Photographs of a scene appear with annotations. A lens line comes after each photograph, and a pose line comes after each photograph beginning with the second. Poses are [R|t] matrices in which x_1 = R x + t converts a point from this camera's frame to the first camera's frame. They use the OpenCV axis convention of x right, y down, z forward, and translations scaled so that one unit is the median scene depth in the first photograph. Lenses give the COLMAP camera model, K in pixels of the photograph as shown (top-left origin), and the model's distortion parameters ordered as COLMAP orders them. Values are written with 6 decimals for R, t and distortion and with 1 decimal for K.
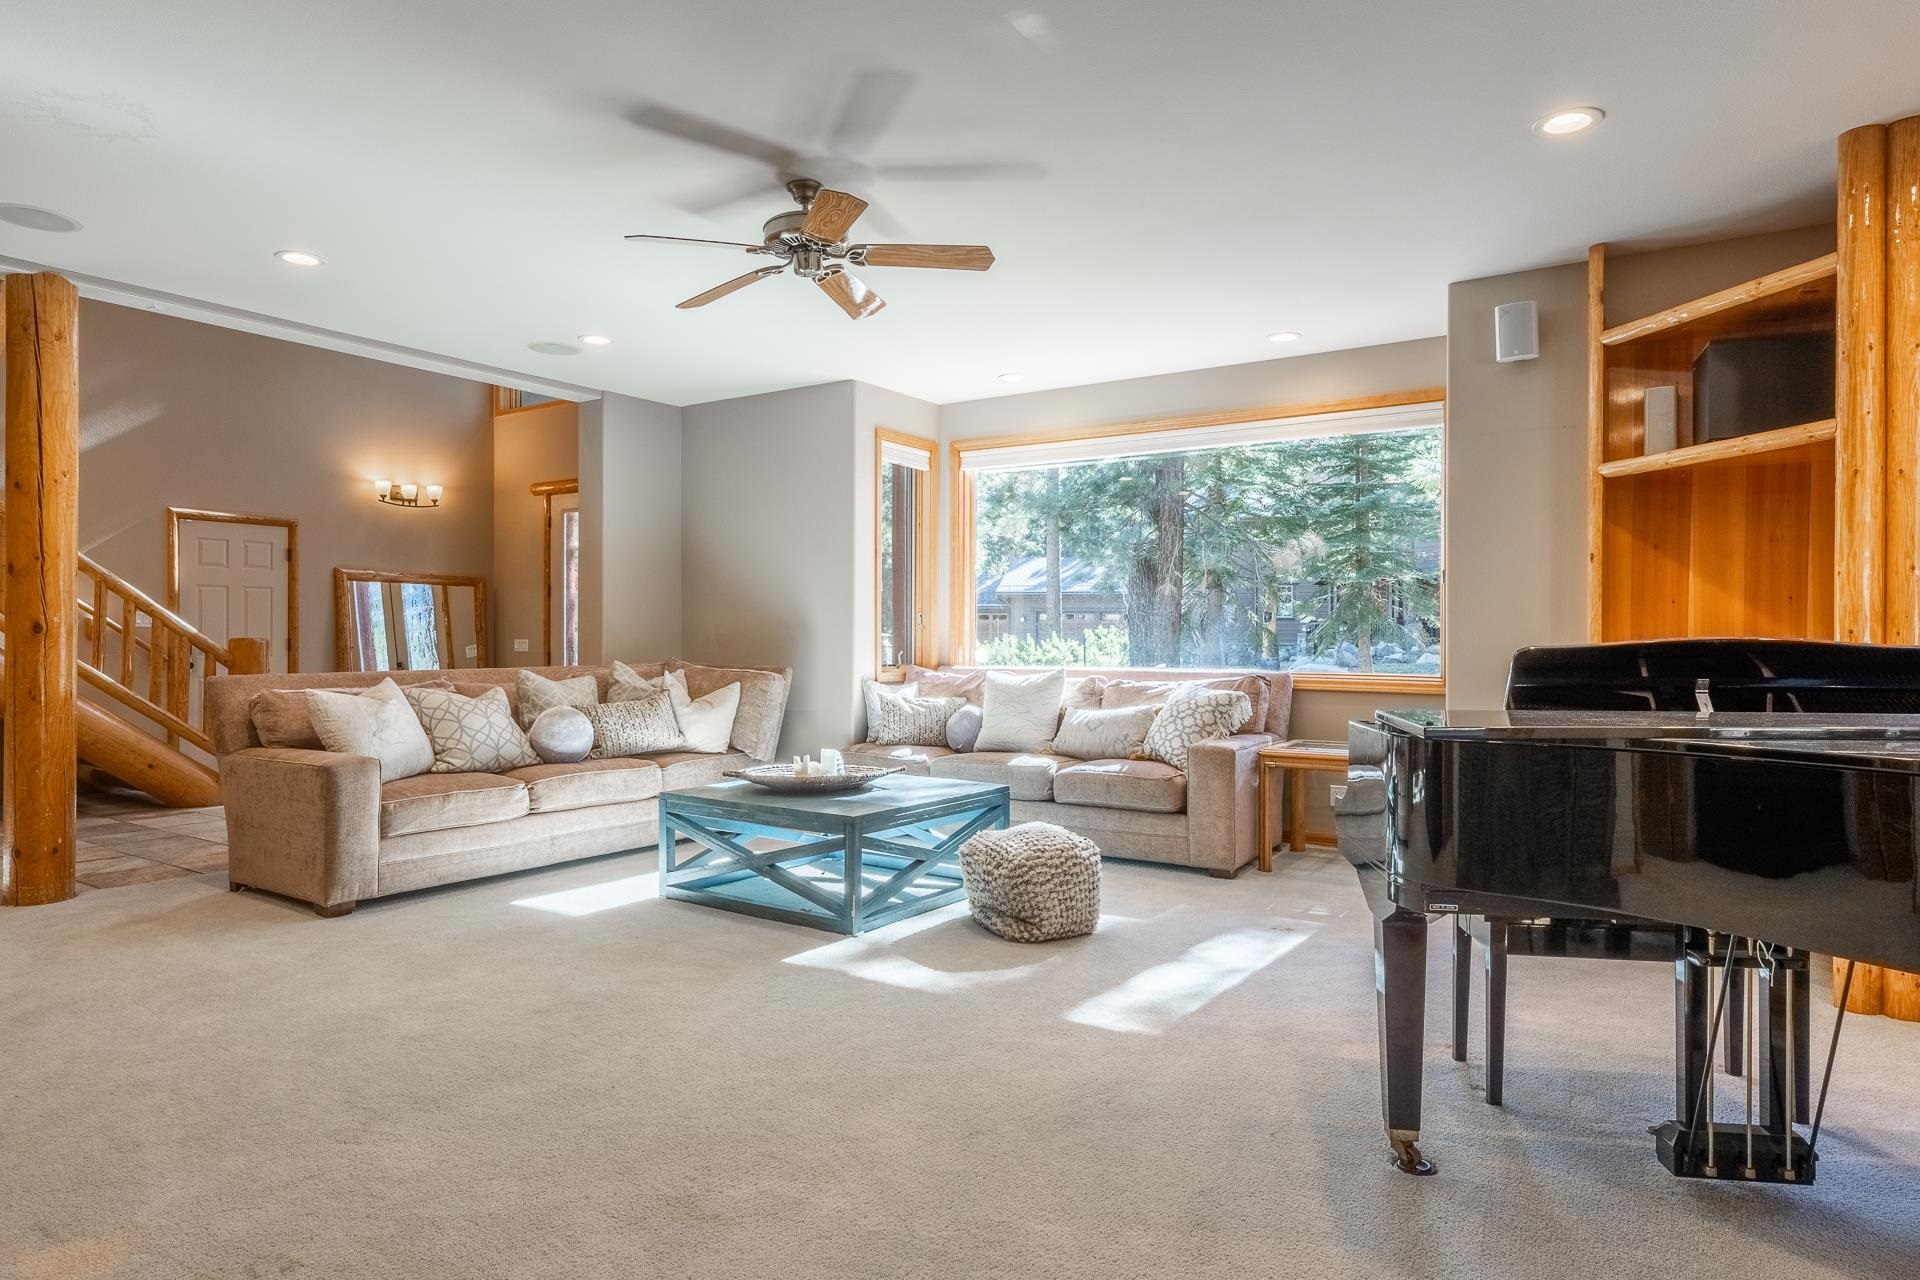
lens RADIAL K [[1176.2, 0, 960.0], [0, 1176.2, 640.0], [0, 0, 1]] dist [-0.003048, -0.000658]
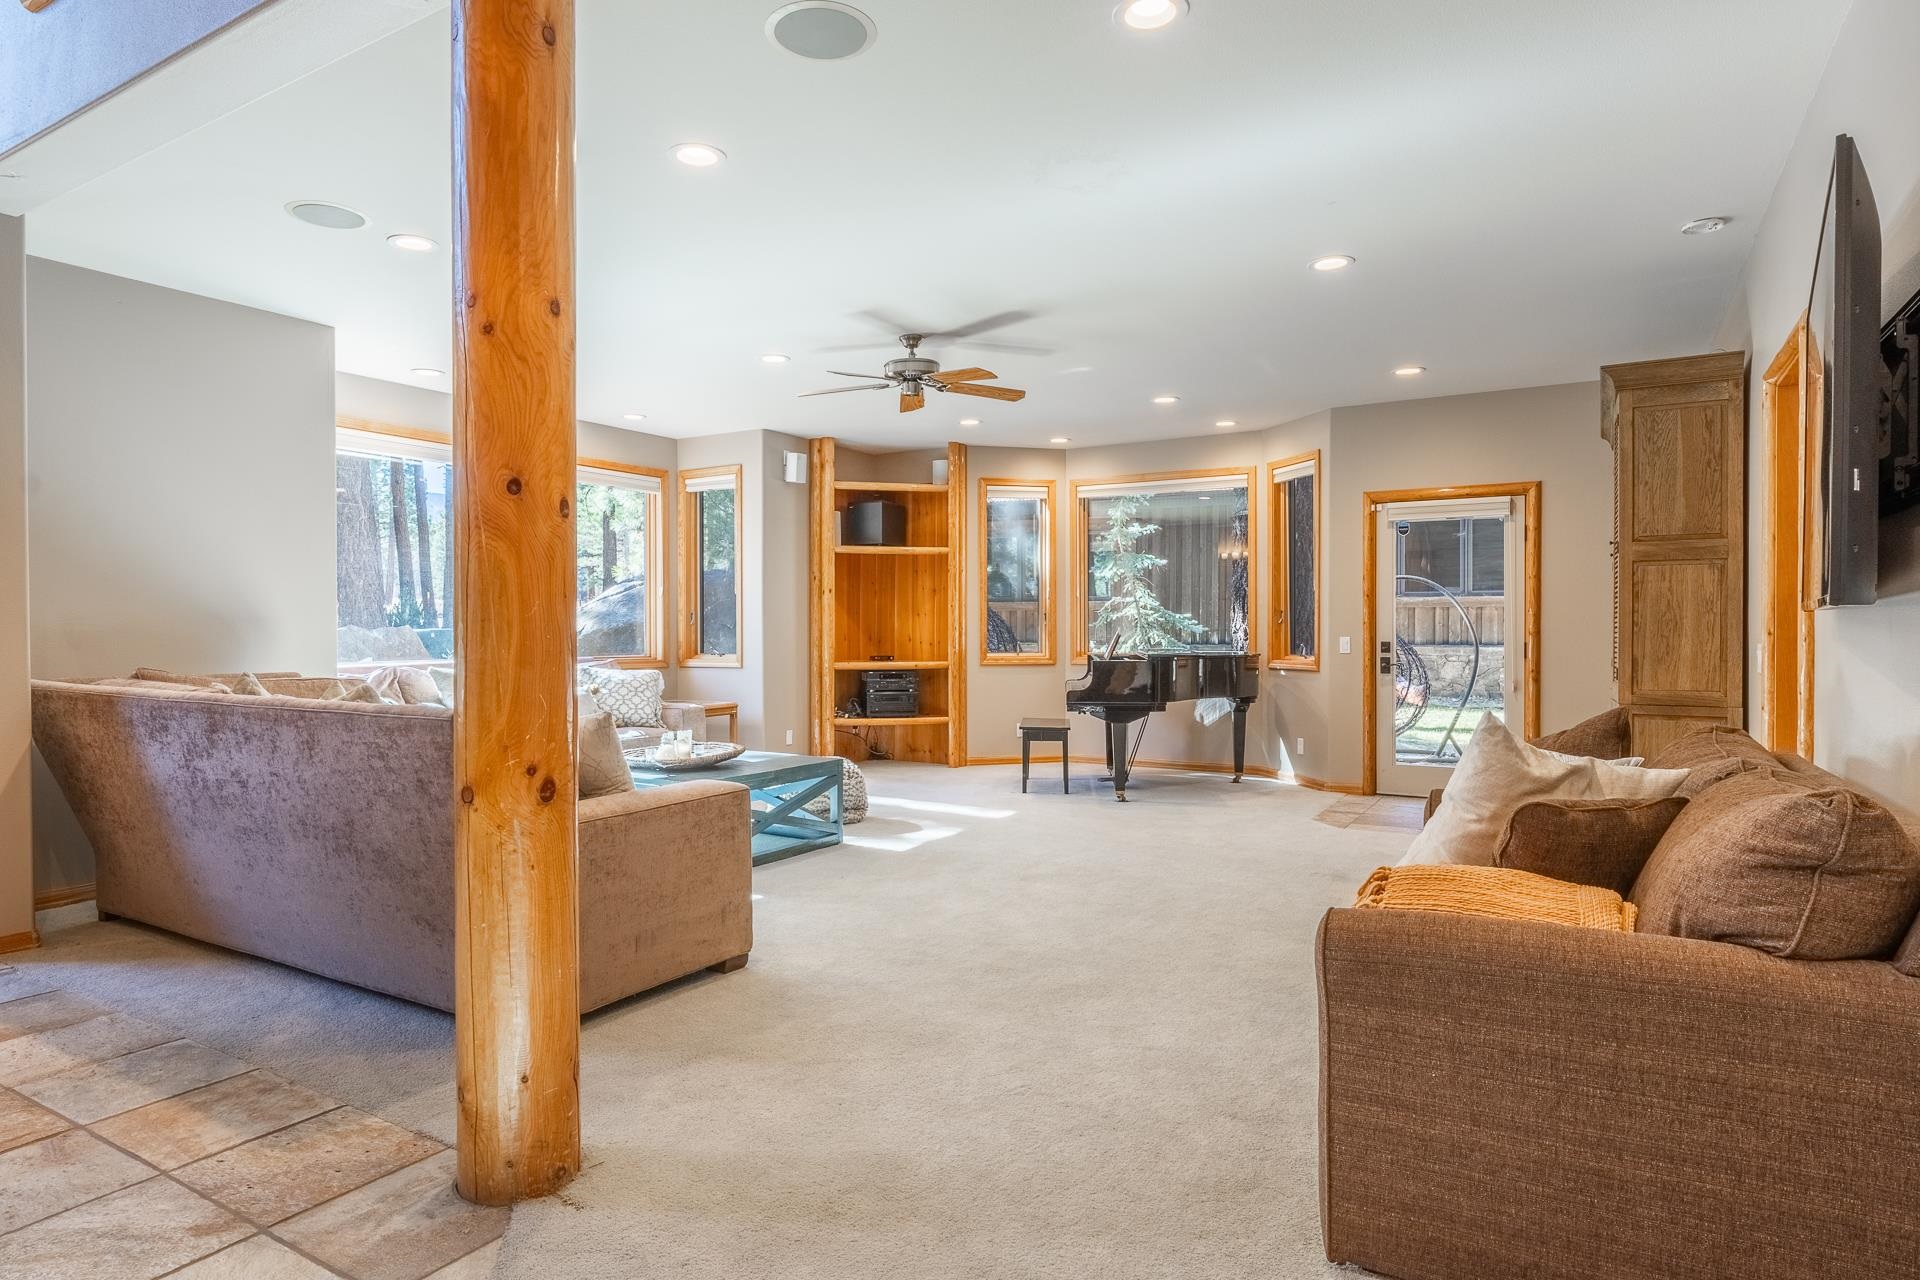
lens RADIAL K [[1080.7, 0, 954.1], [0, 1080.7, 631.0], [0, 0, 1]] dist [-0.014824, 0.000599]
pose [[-0.060596, -0.012386, 0.998086, -1.312246], [0.004154, 0.999911, 0.012661, -0.023606], [-0.998154, 0.004914, -0.060539, 0.891929]]
